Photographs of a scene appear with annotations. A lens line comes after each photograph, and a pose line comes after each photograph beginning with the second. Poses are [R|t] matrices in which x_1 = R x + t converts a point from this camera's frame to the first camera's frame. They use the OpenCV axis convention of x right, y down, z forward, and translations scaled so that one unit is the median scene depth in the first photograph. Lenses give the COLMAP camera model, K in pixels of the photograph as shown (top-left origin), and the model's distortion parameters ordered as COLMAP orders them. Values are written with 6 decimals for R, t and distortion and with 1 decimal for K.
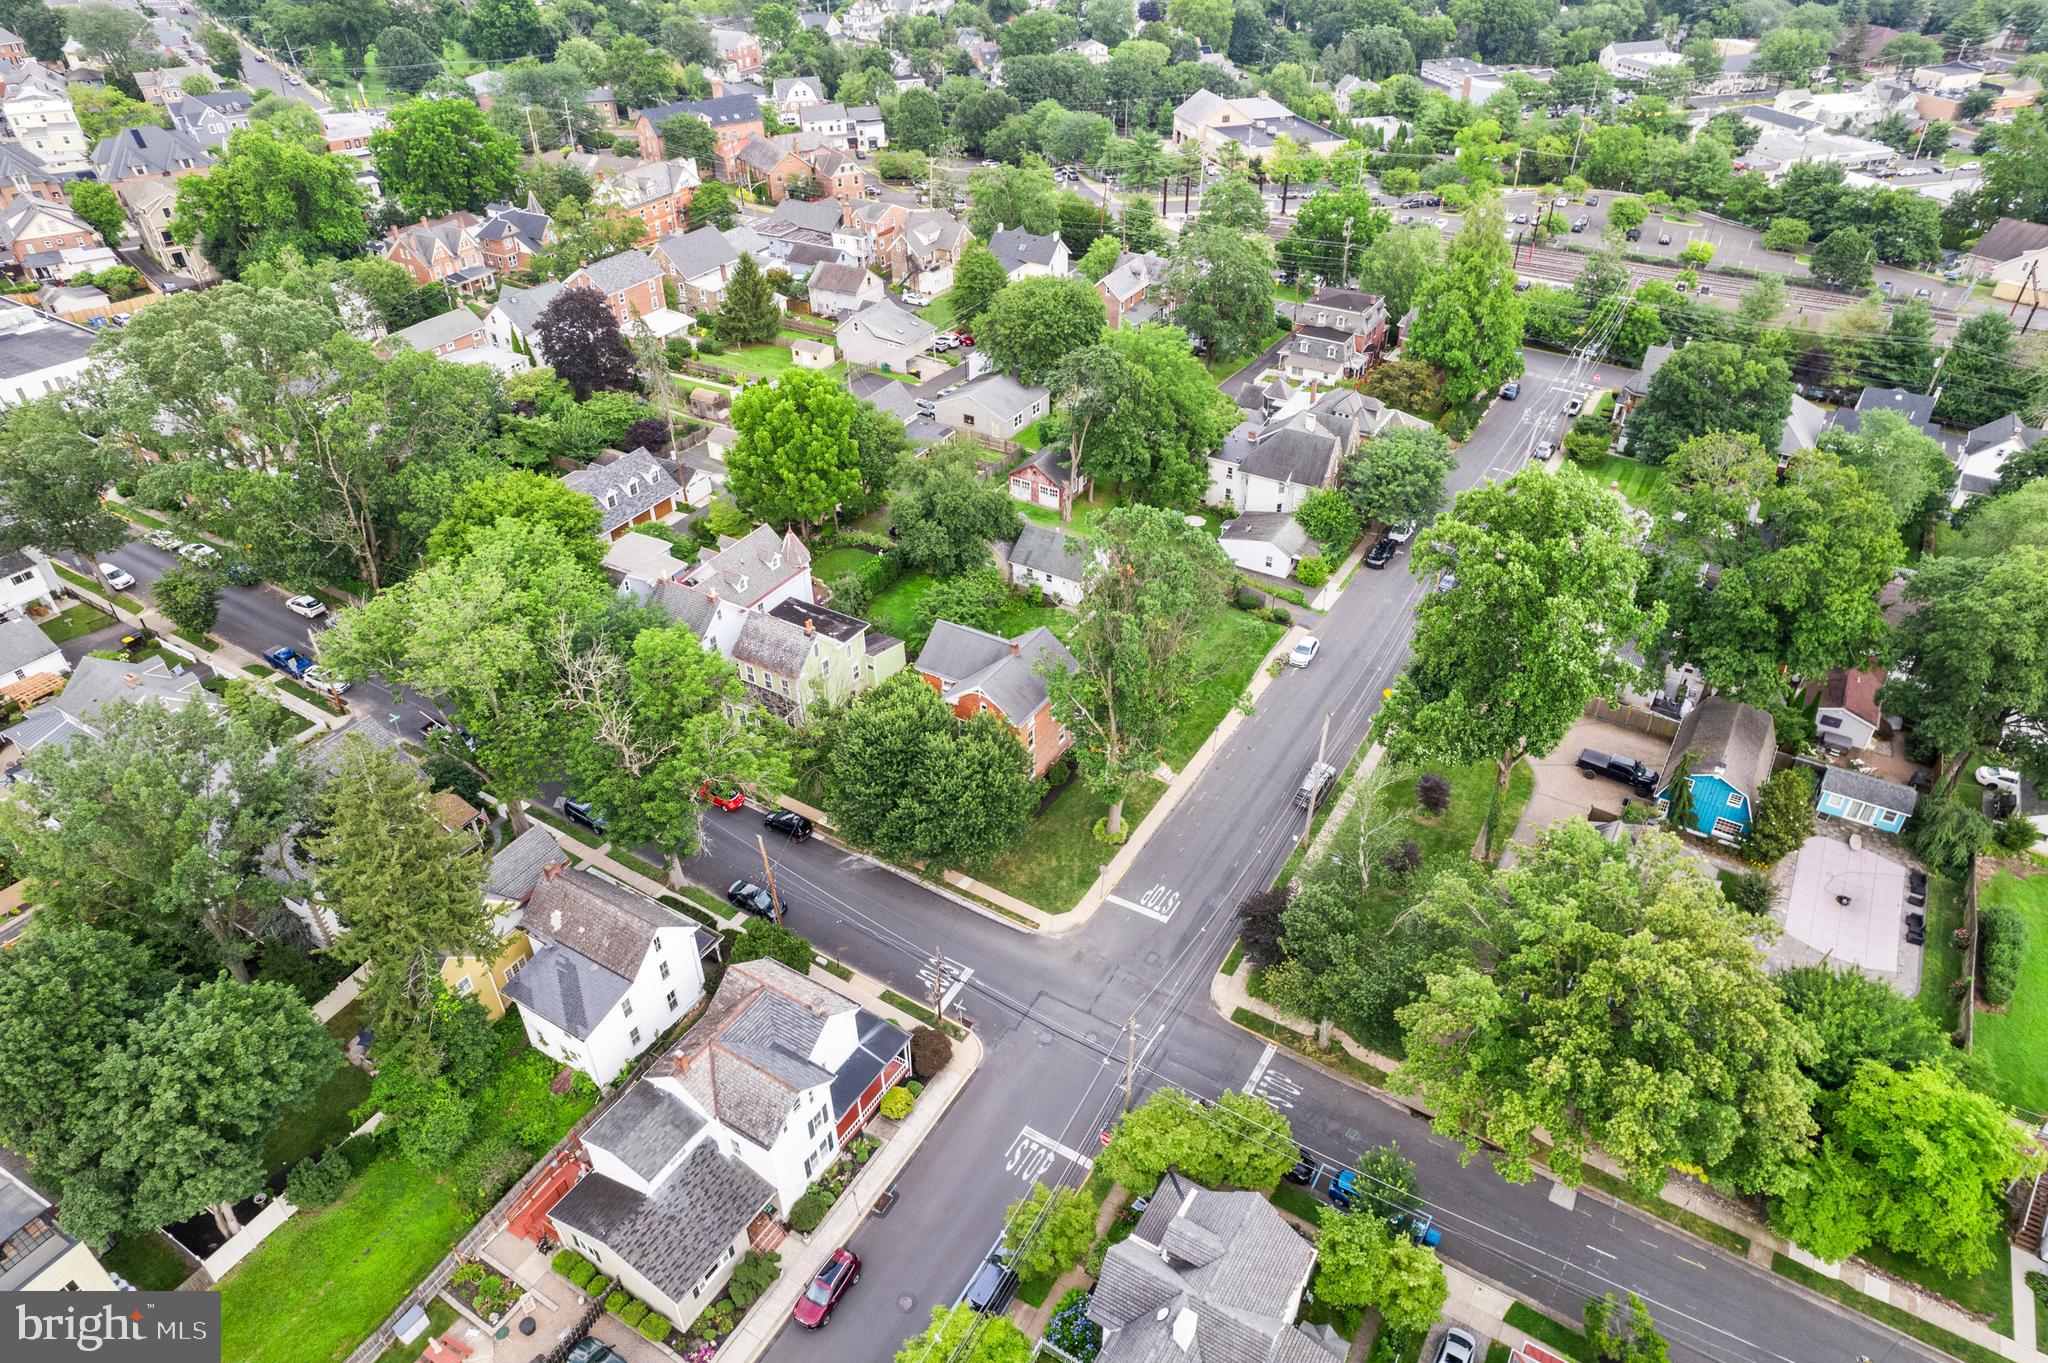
lens RADIAL K [[1304.8, 0, 1026.5], [0, 1304.8, 684.6], [0, 0, 1]] dist [-0.065349, 0.082478]
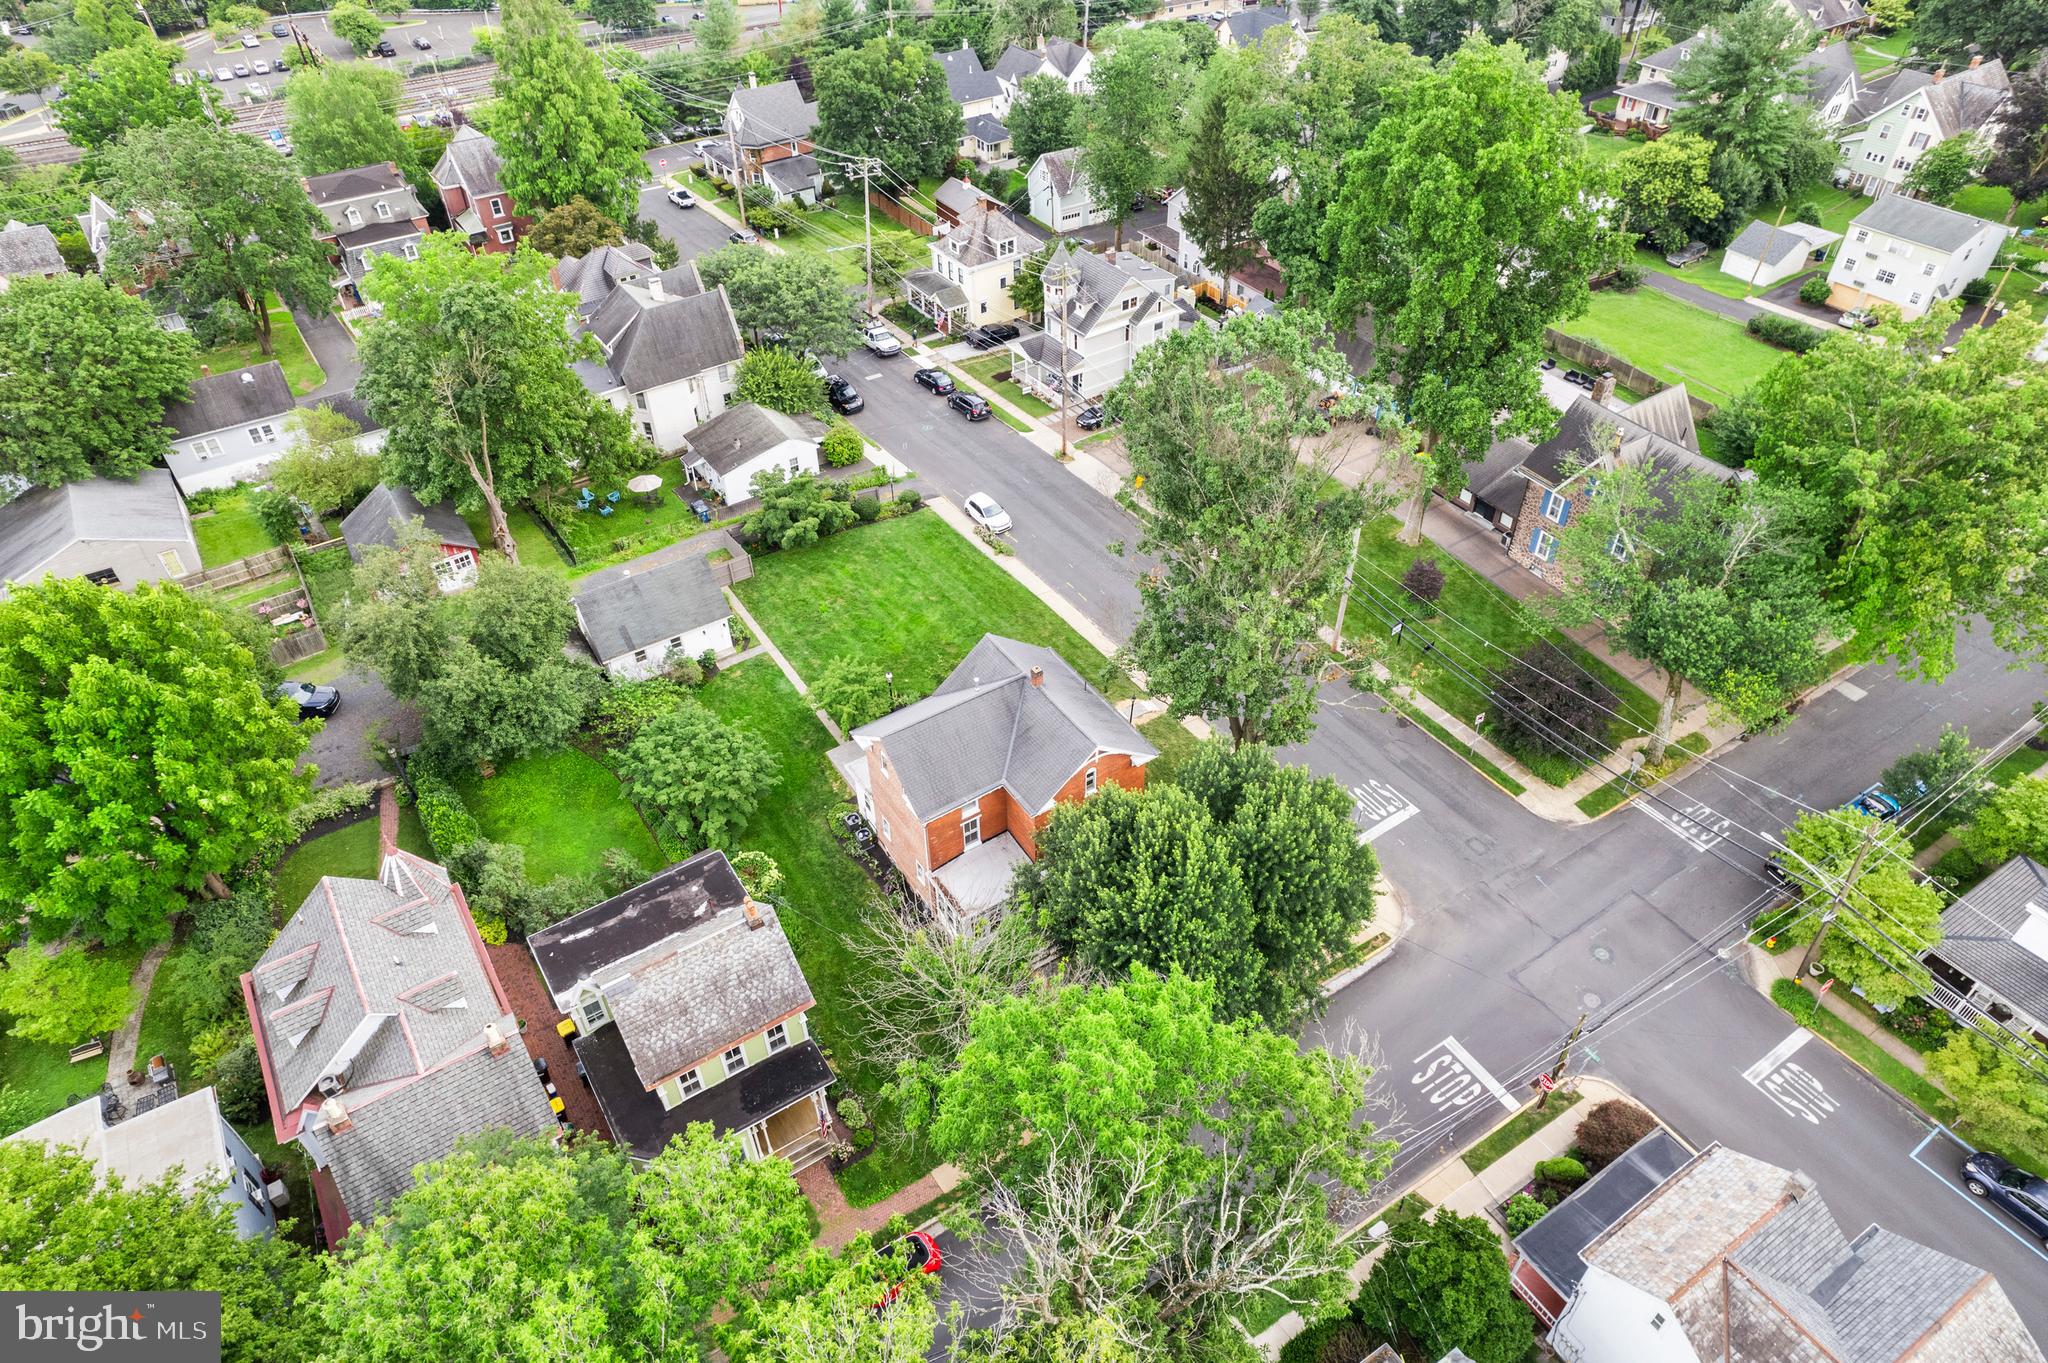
lens RADIAL K [[1304.8, 0, 1026.5], [0, 1304.8, 684.6], [0, 0, 1]] dist [-0.065349, 0.082478]
pose [[0.427082, -0.593086, 0.682531, -0.302403], [0.532809, 0.774935, 0.339985, -0.165121], [-0.730558, 0.218457, 0.646963, 0.434645]]
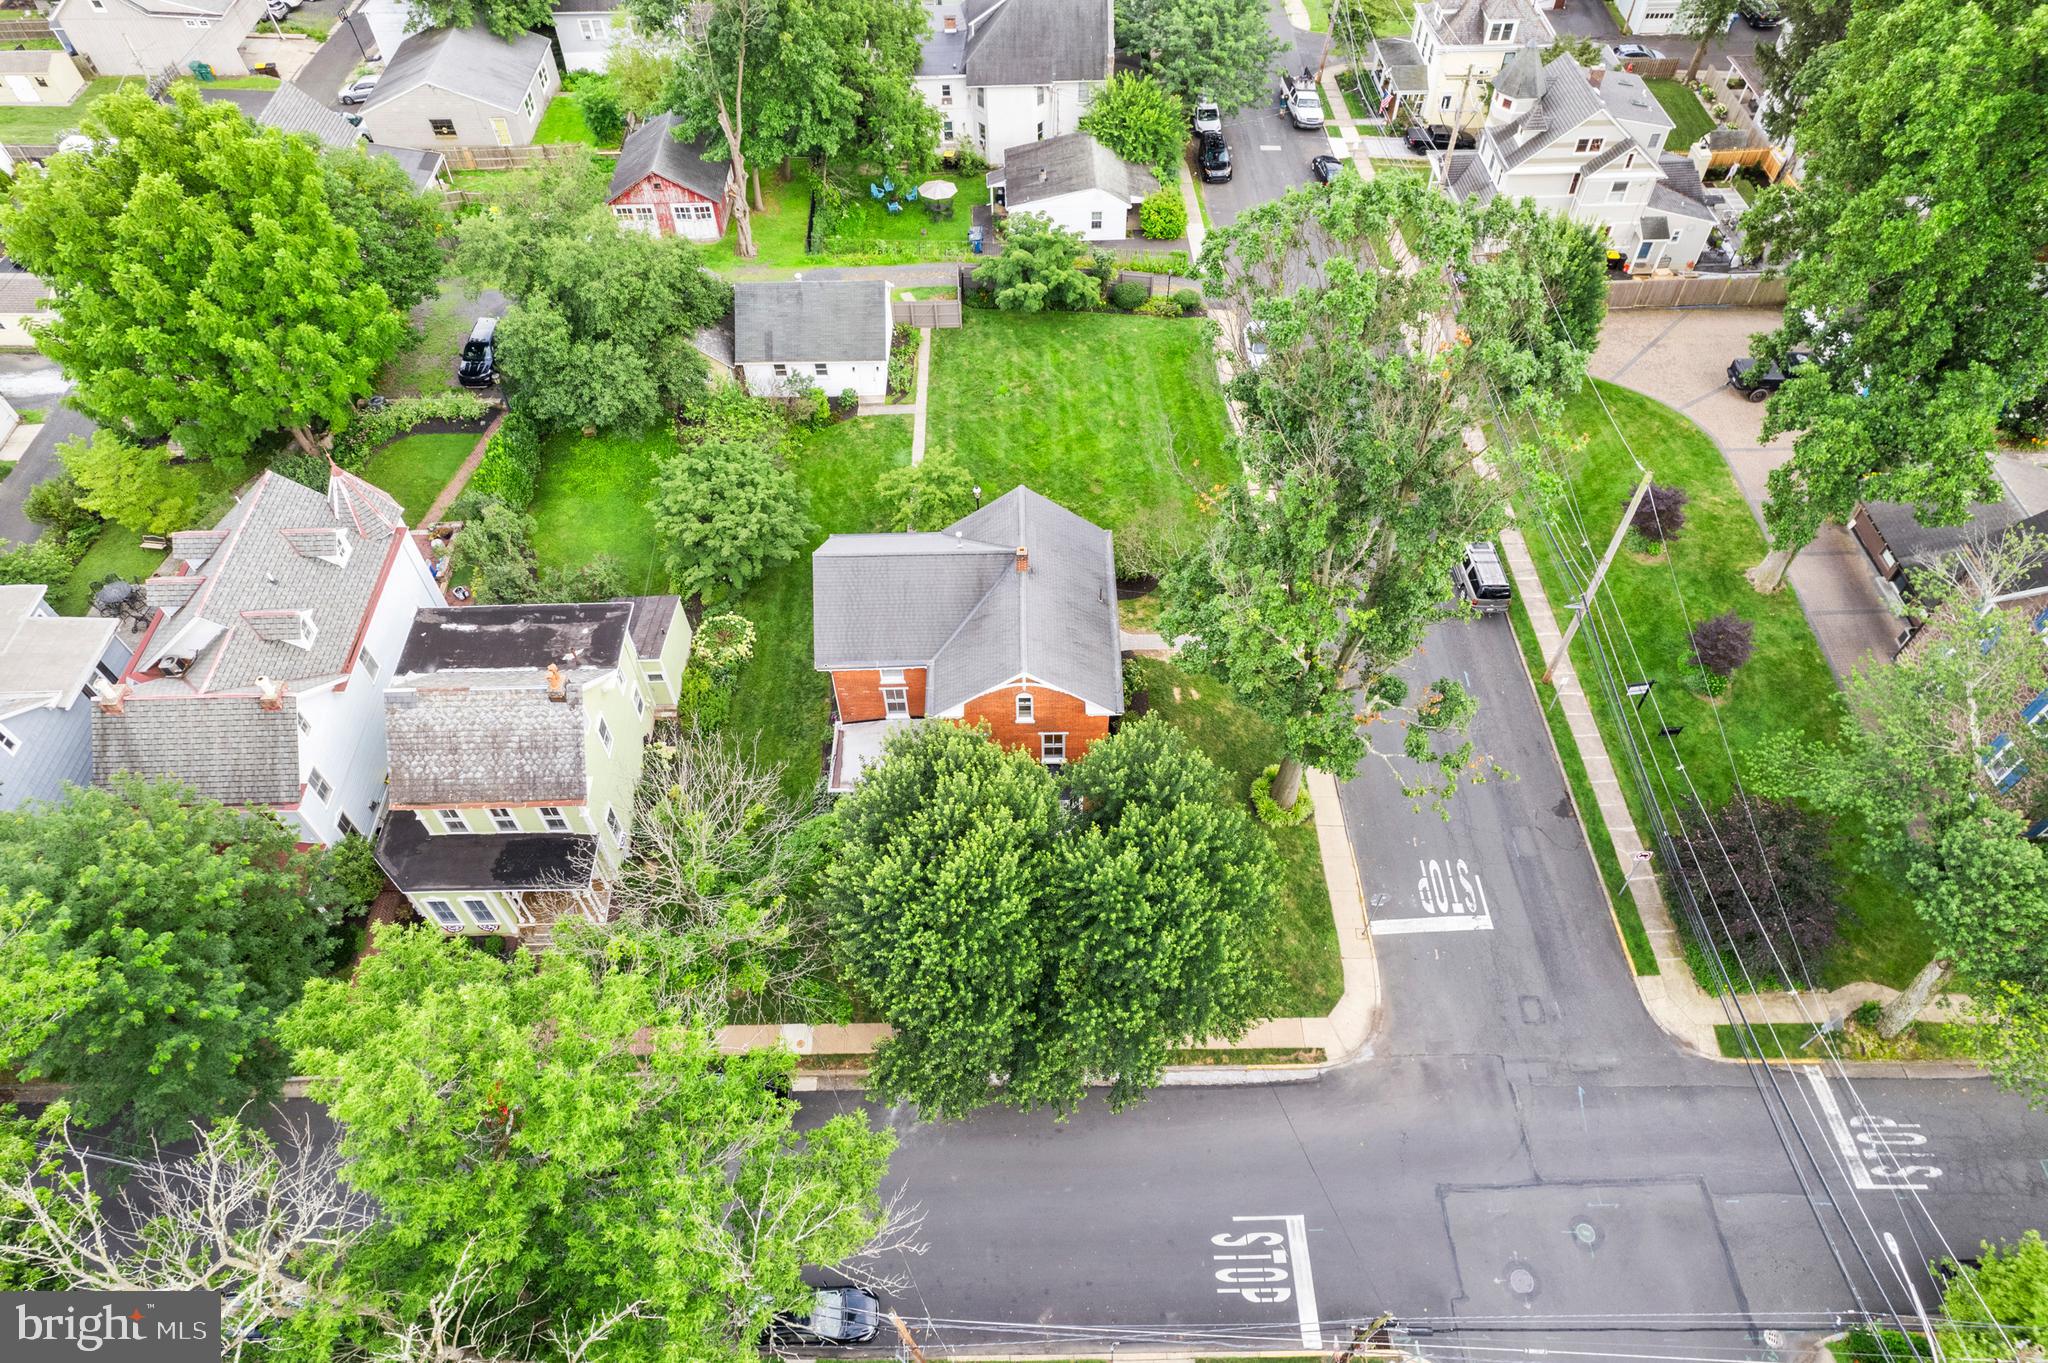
lens RADIAL K [[1304.8, 0, 1026.5], [0, 1304.8, 684.6], [0, 0, 1]] dist [-0.065349, 0.082478]
pose [[0.842803, -0.419215, 0.337554, -0.134291], [0.314347, 0.892478, 0.323527, -0.100085], [-0.436887, -0.166561, 0.883961, 0.402382]]
